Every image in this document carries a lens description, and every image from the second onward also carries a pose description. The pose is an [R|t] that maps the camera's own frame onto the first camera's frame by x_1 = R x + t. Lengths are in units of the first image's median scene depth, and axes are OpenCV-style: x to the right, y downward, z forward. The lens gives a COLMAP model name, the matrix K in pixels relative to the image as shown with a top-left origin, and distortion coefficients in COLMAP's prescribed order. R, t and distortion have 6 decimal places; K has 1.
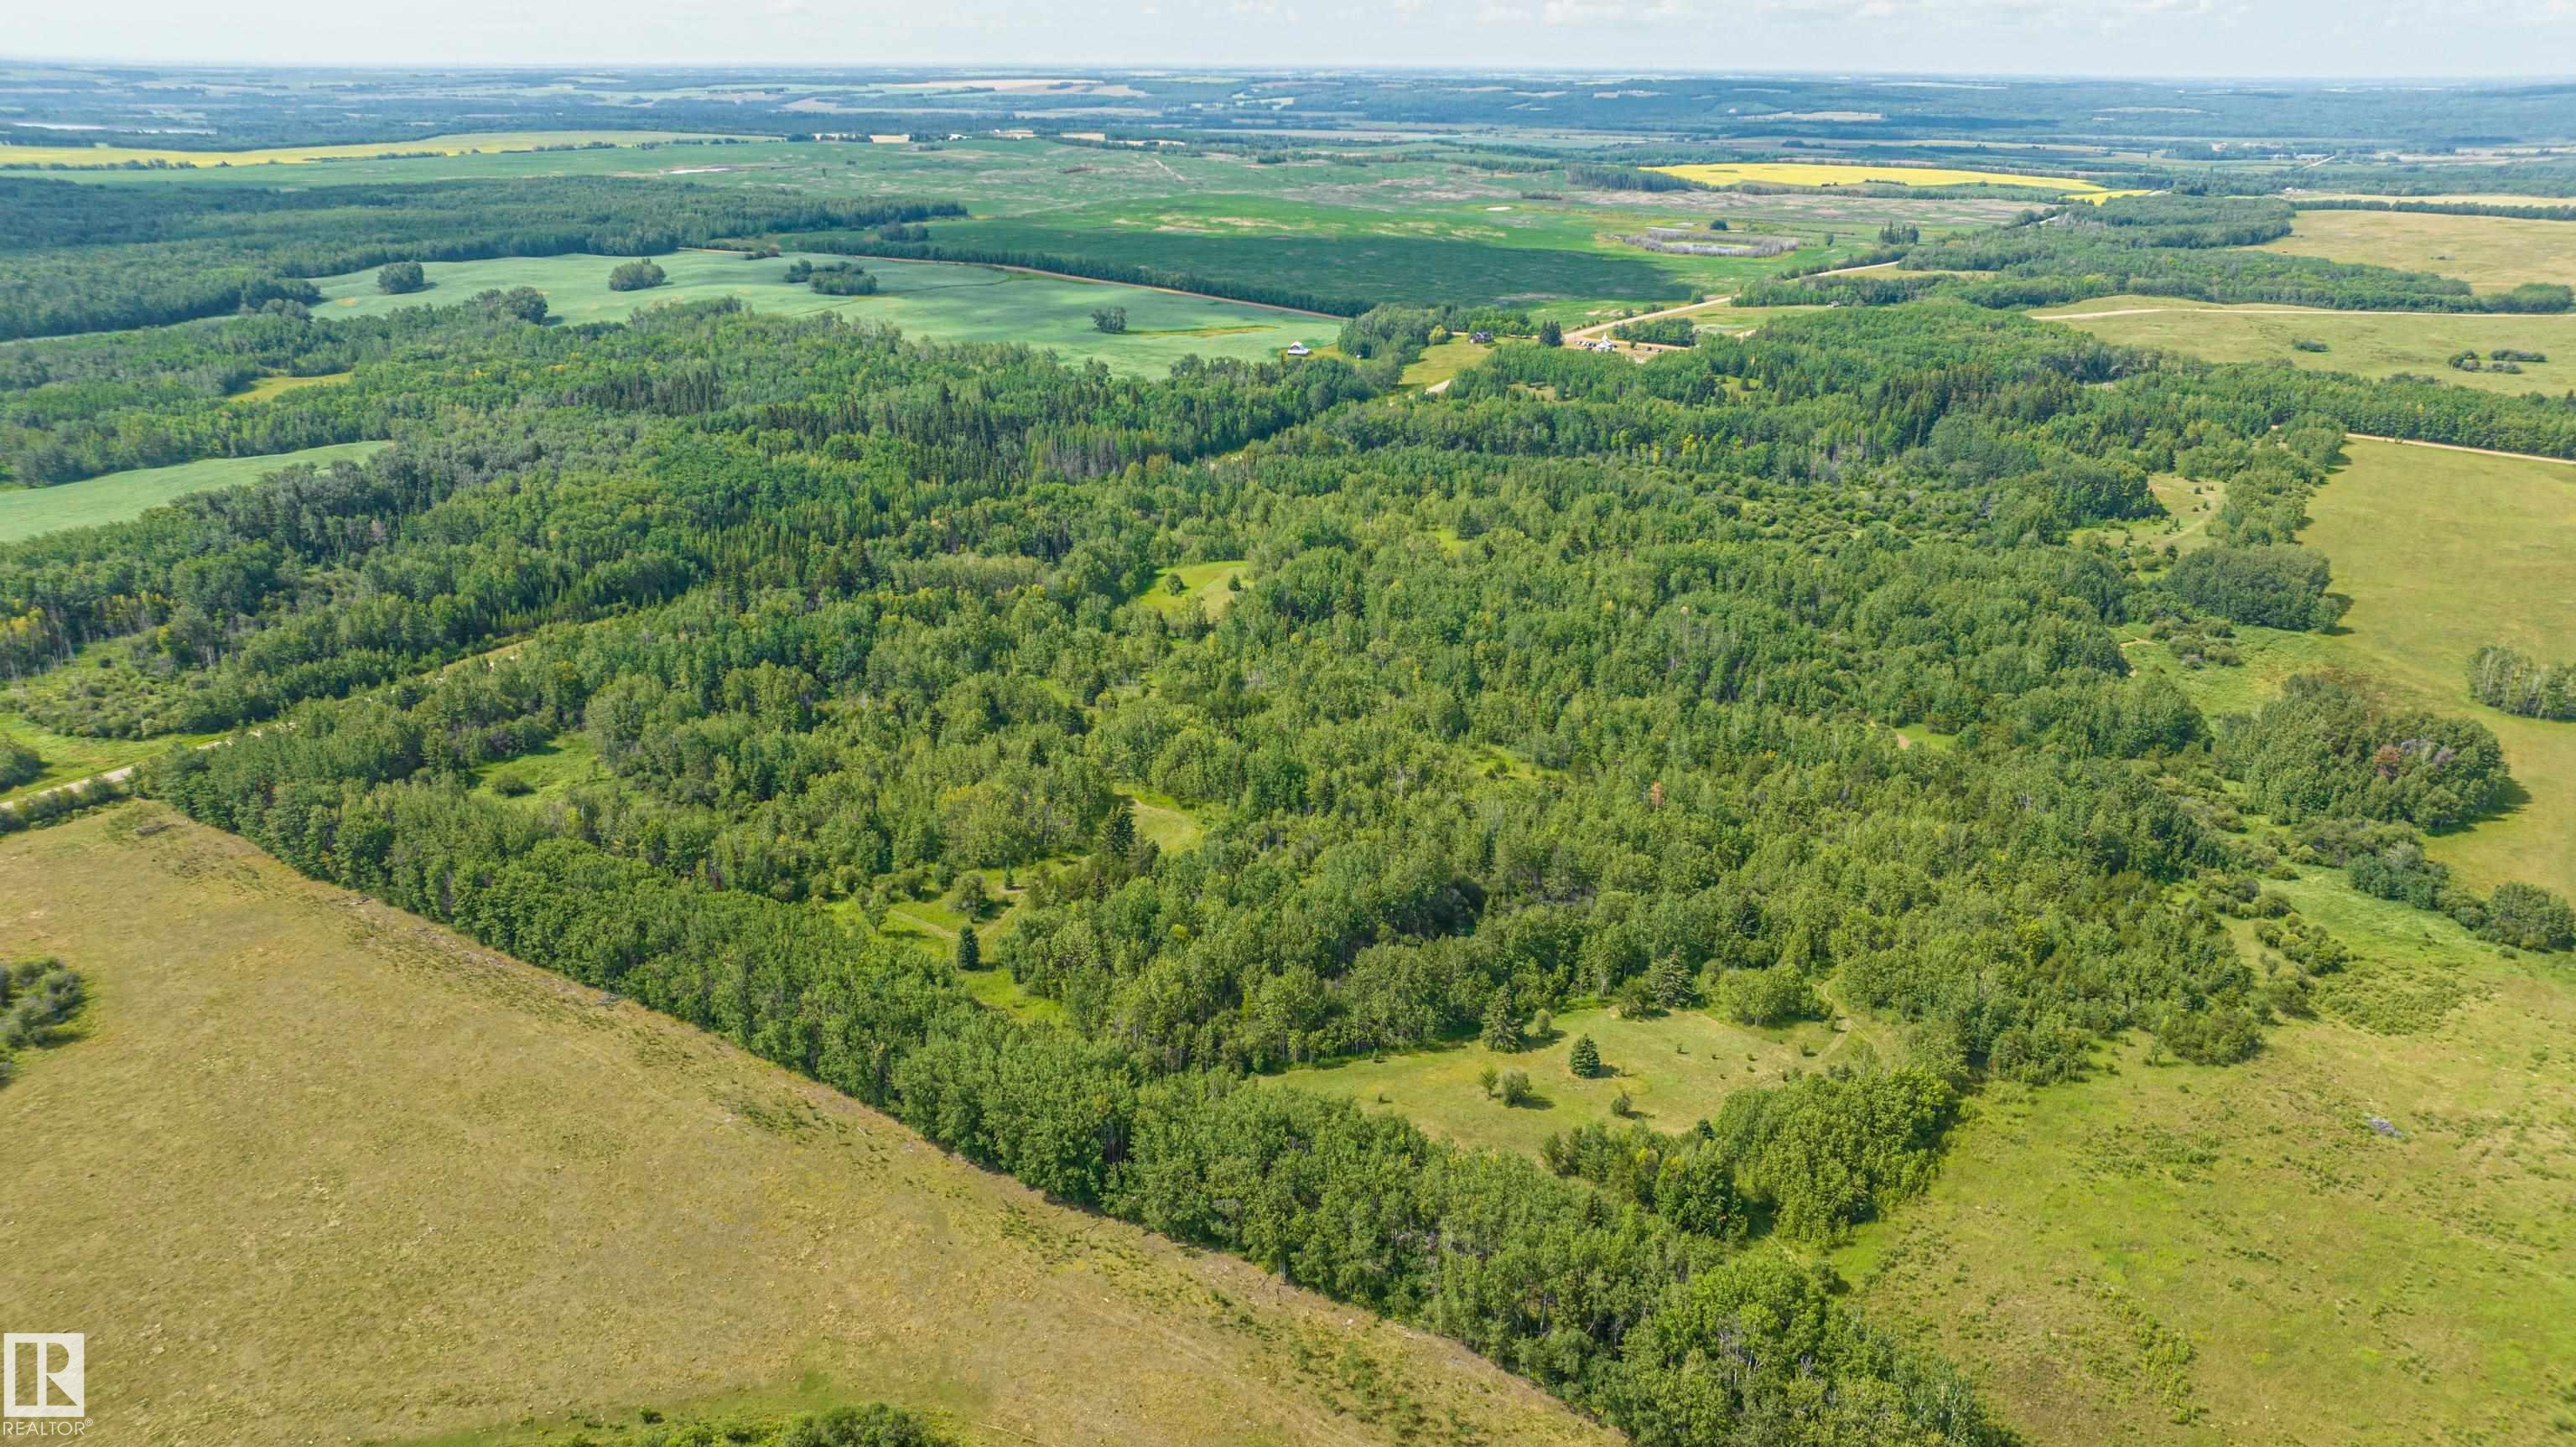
lens RADIAL K [[1814.7, 0, 1291.6], [0, 1814.7, 719.5], [0, 0, 1]] dist [-0.035513, 0.027611]
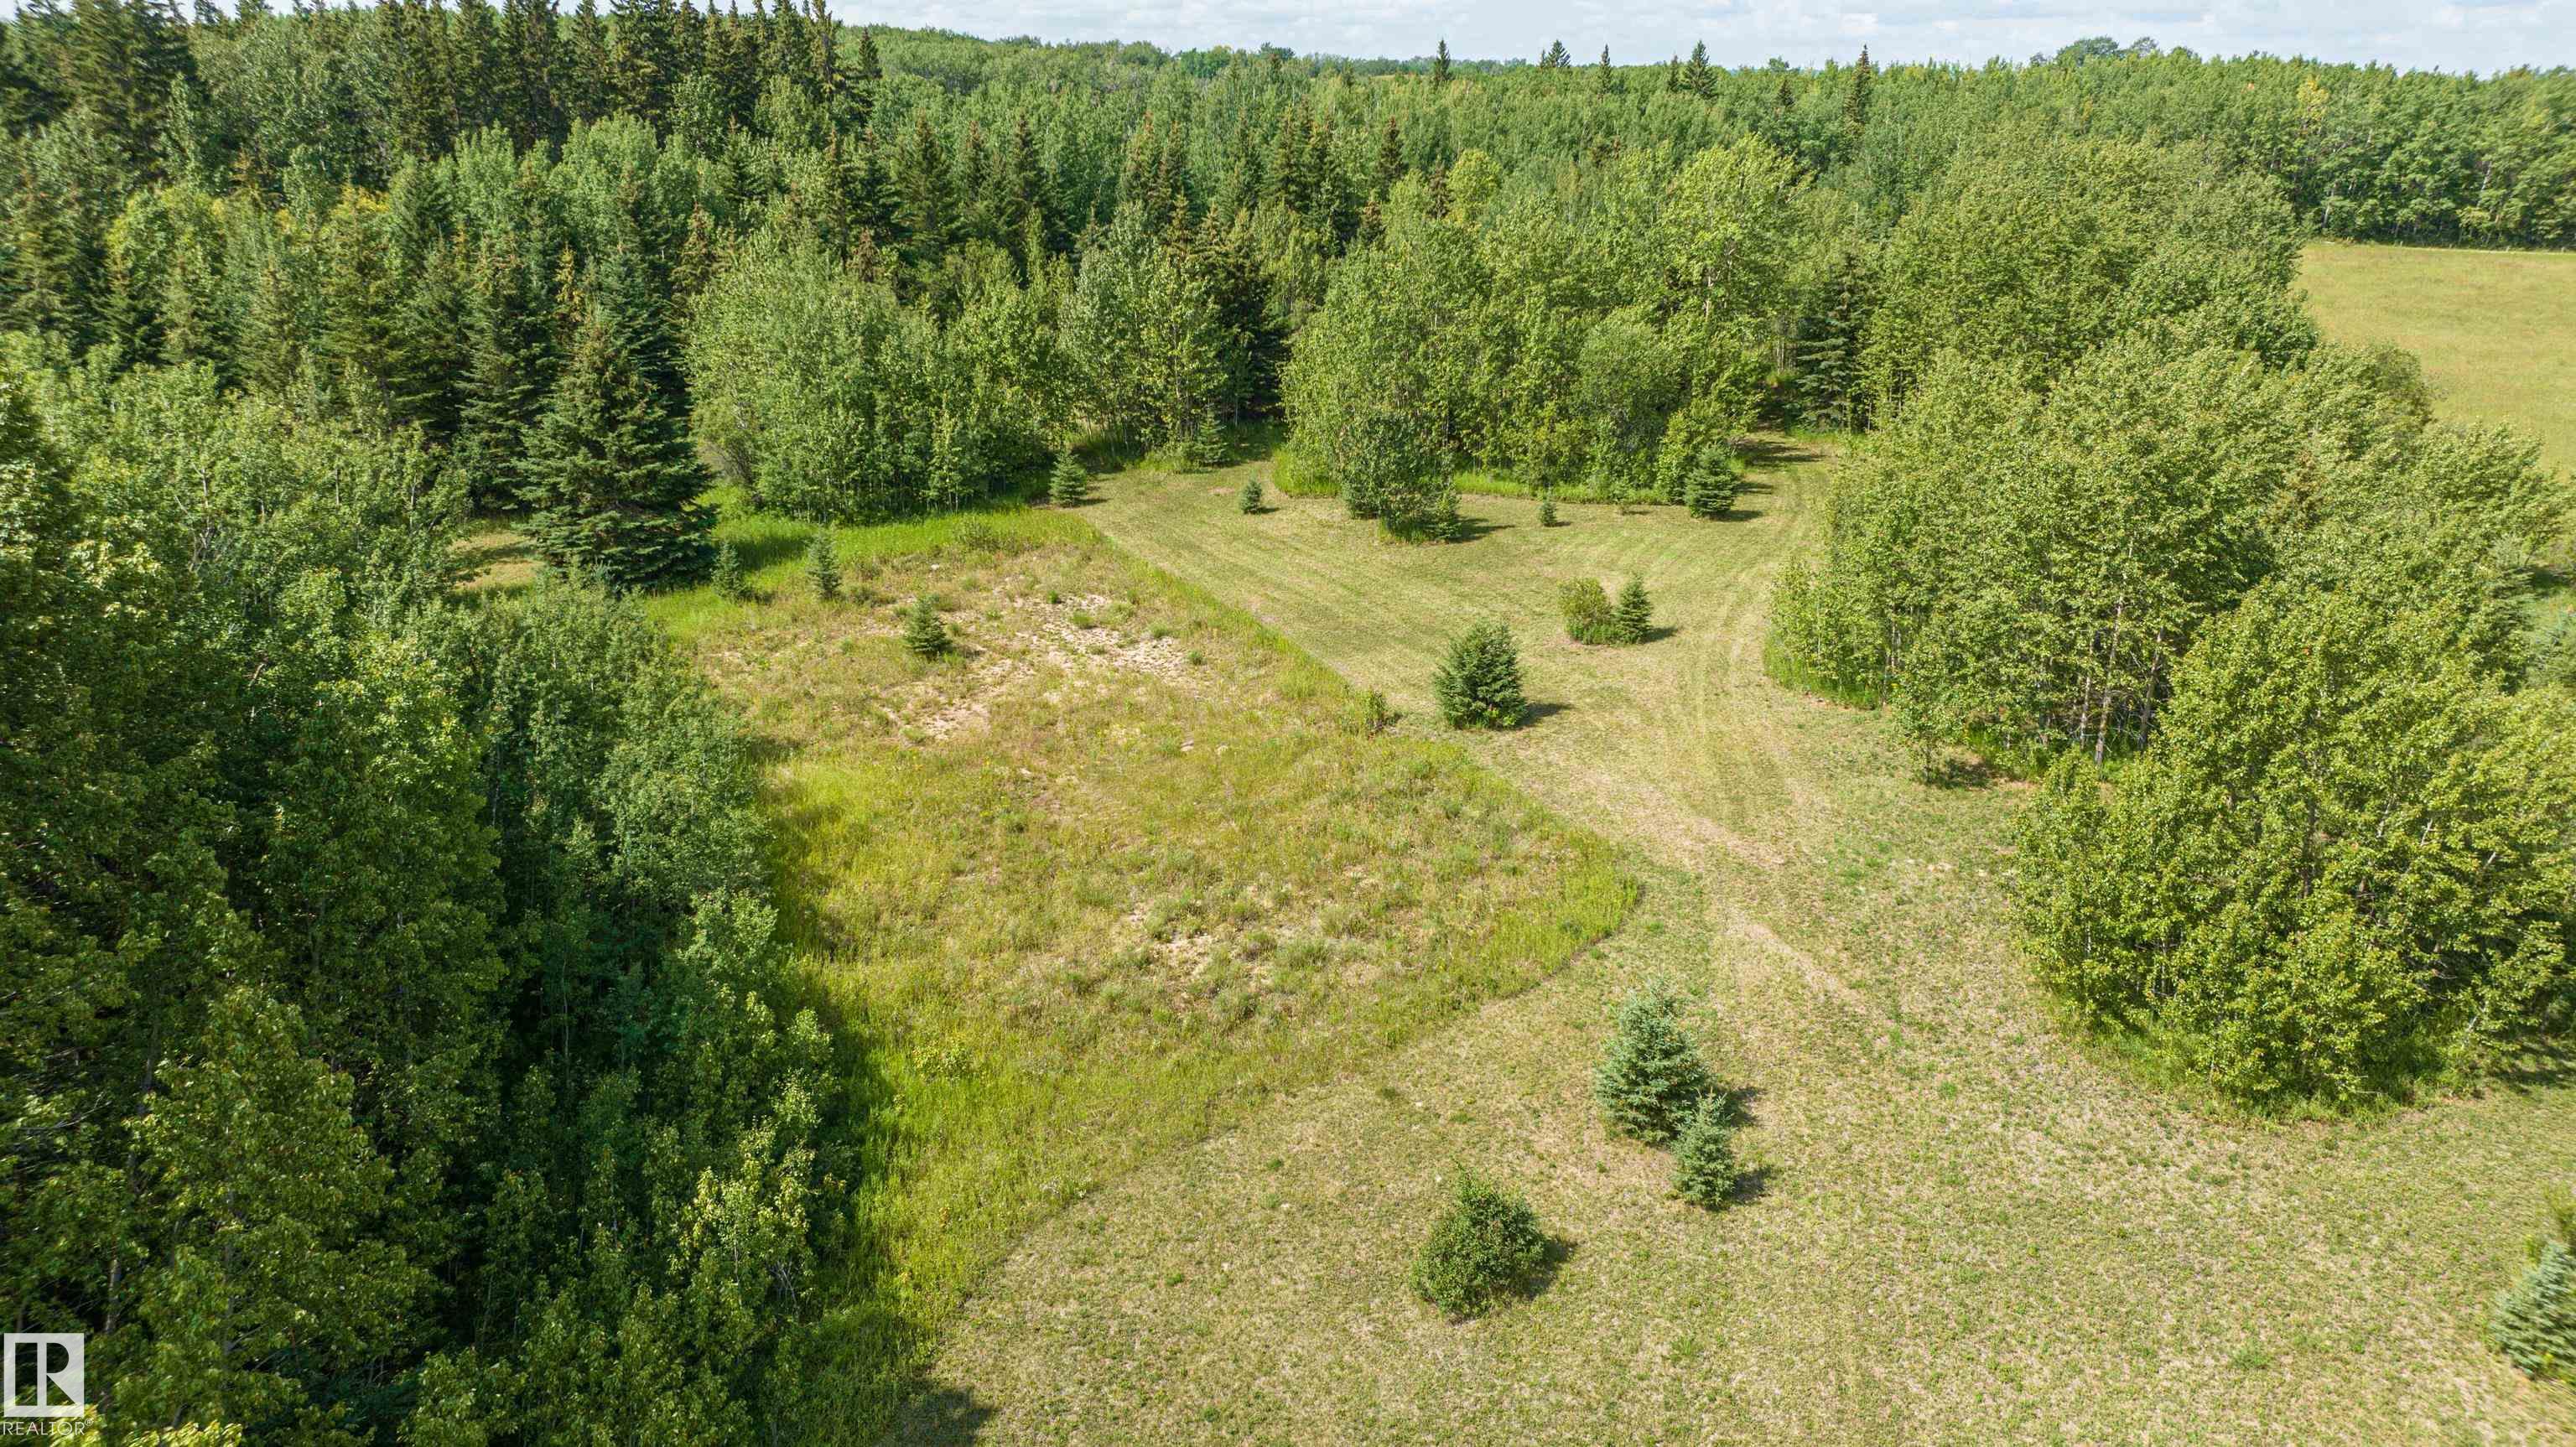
lens RADIAL K [[1812.6, 0, 1289.8], [0, 1812.6, 720.5], [0, 0, 1]] dist [-0.023561, 0.001939]
pose [[0.934208, -0.123045, 0.334835, 0.495791], [0.126022, 0.991943, 0.012912, -0.134519], [-0.333727, 0.030134, 0.942188, 0.982197]]
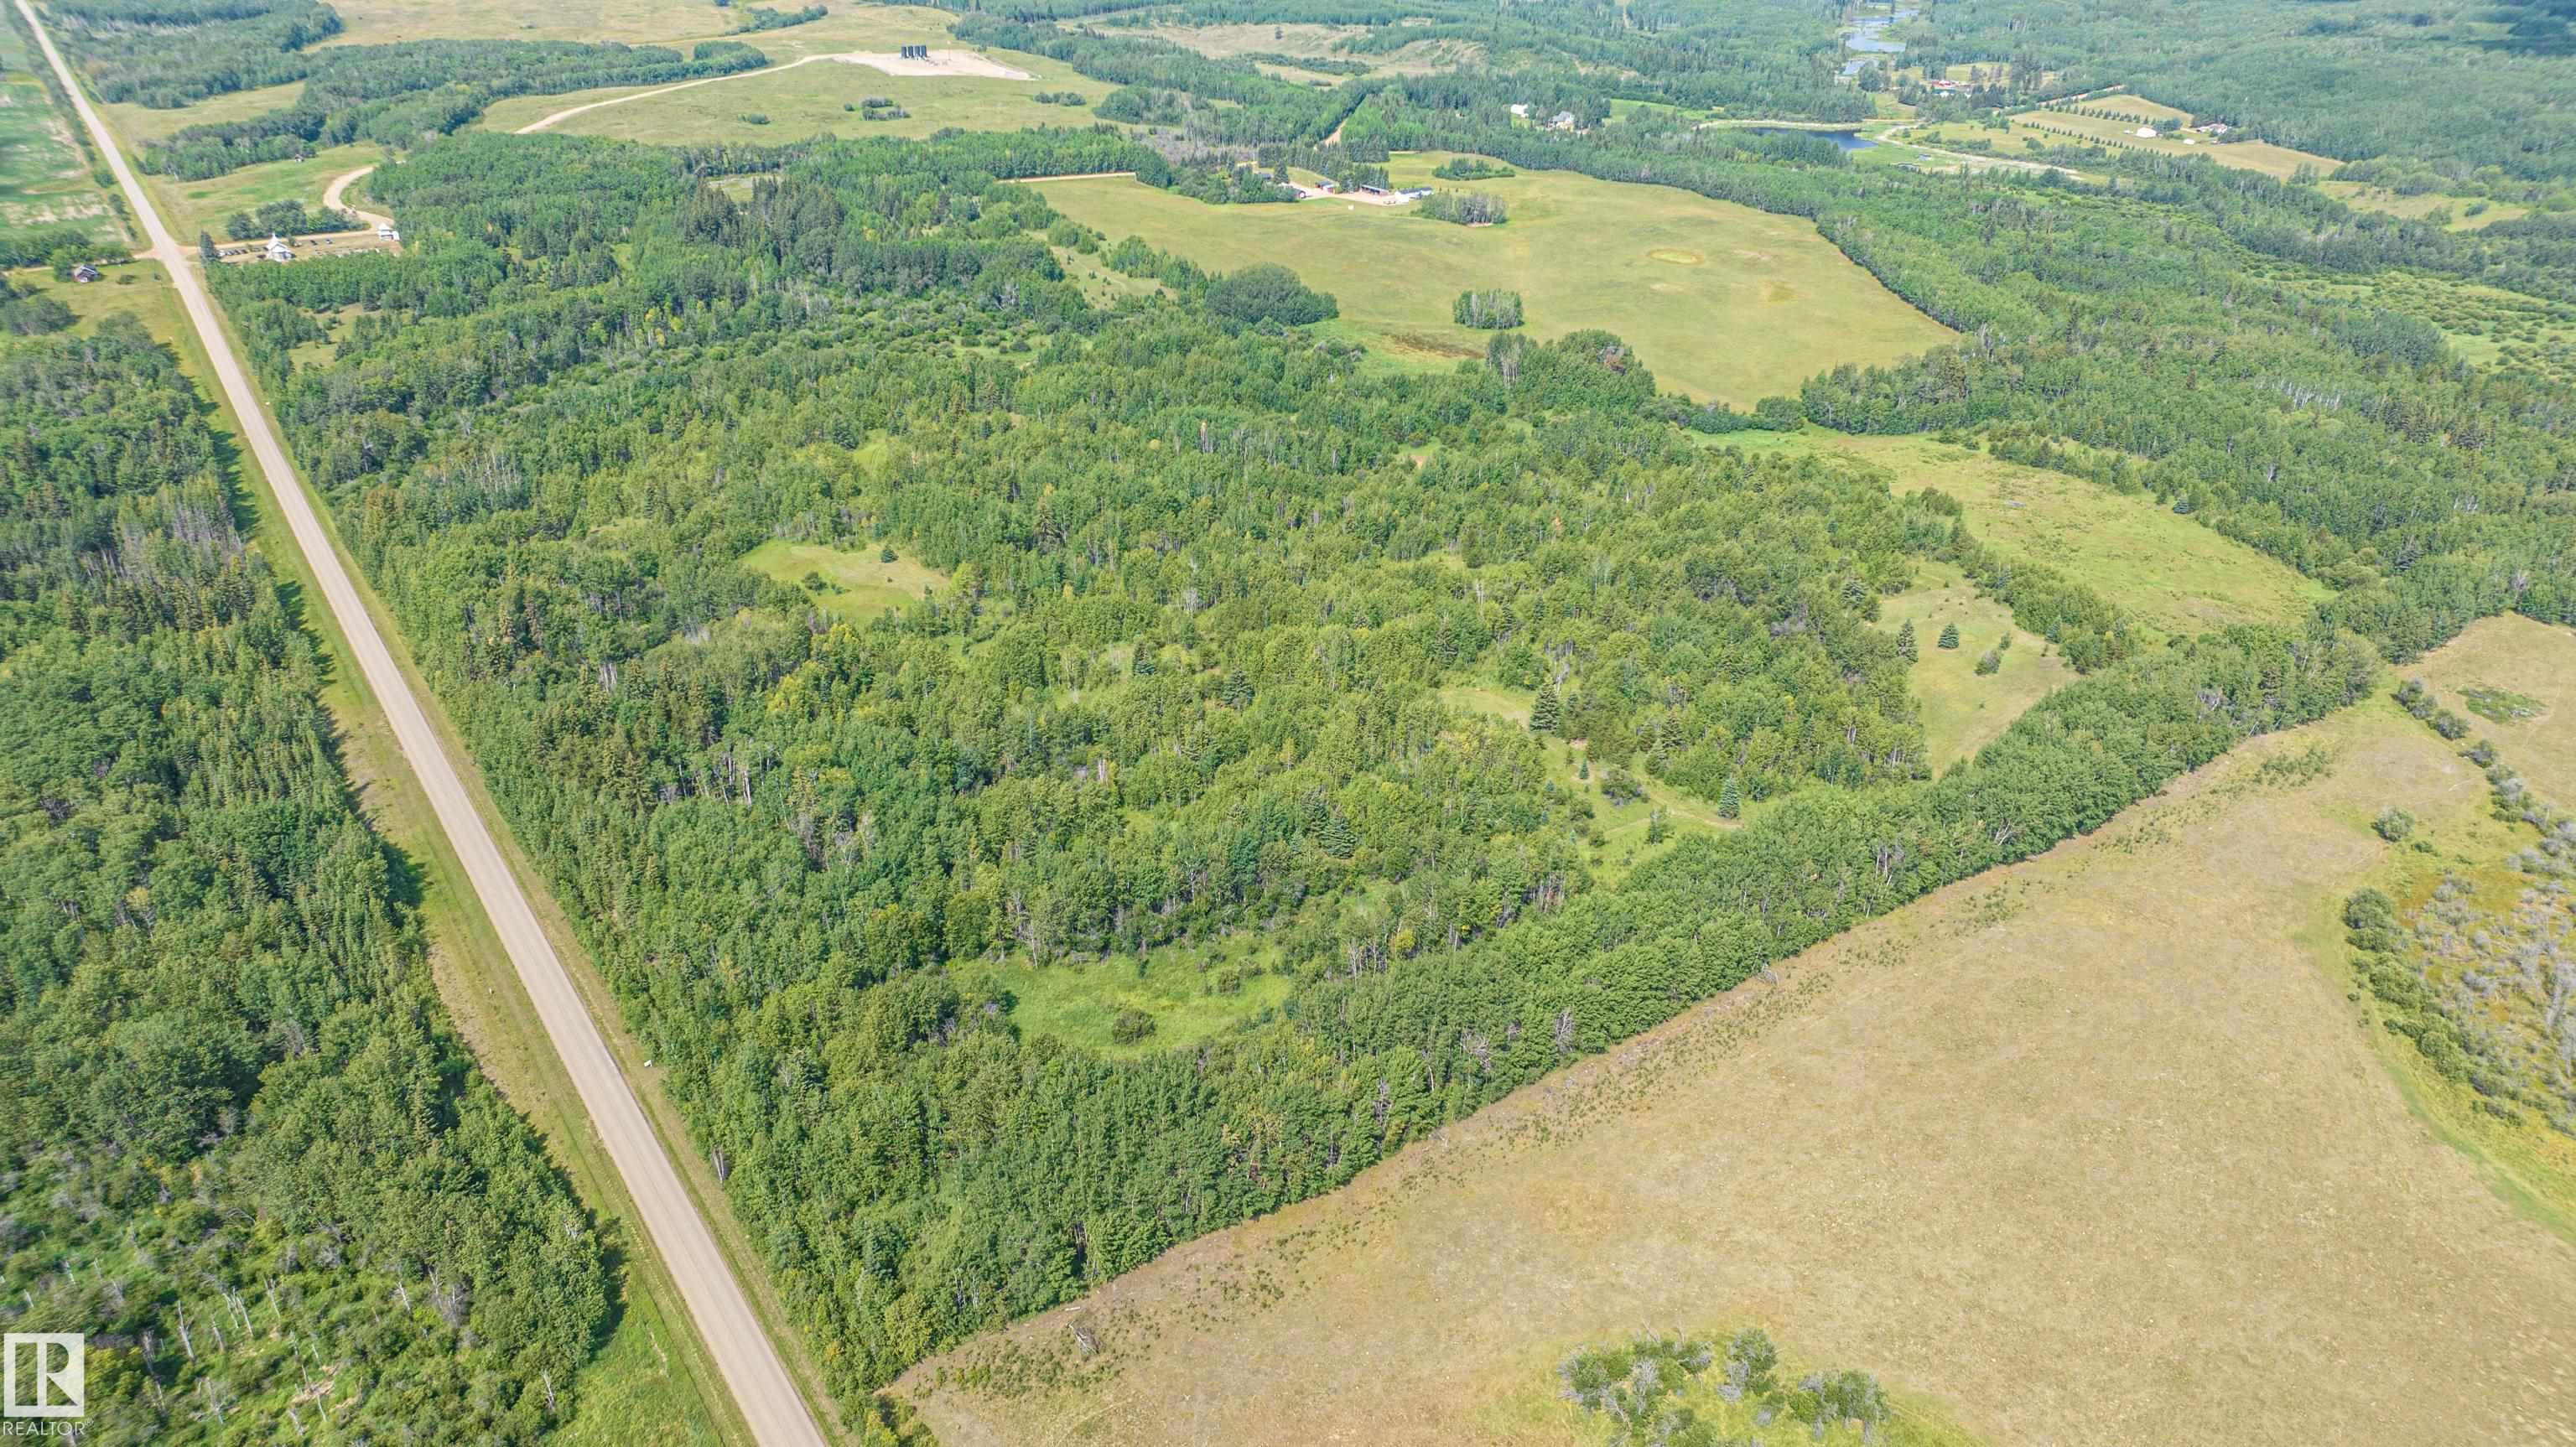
lens RADIAL K [[1812.6, 0, 1289.8], [0, 1812.6, 720.5], [0, 0, 1]] dist [-0.023561, 0.001939]
pose [[0.377588, -0.420240, 0.825121, -0.596931], [0.313200, 0.896527, 0.313282, -0.180016], [-0.871397, 0.140137, 0.470137, 0.345767]]
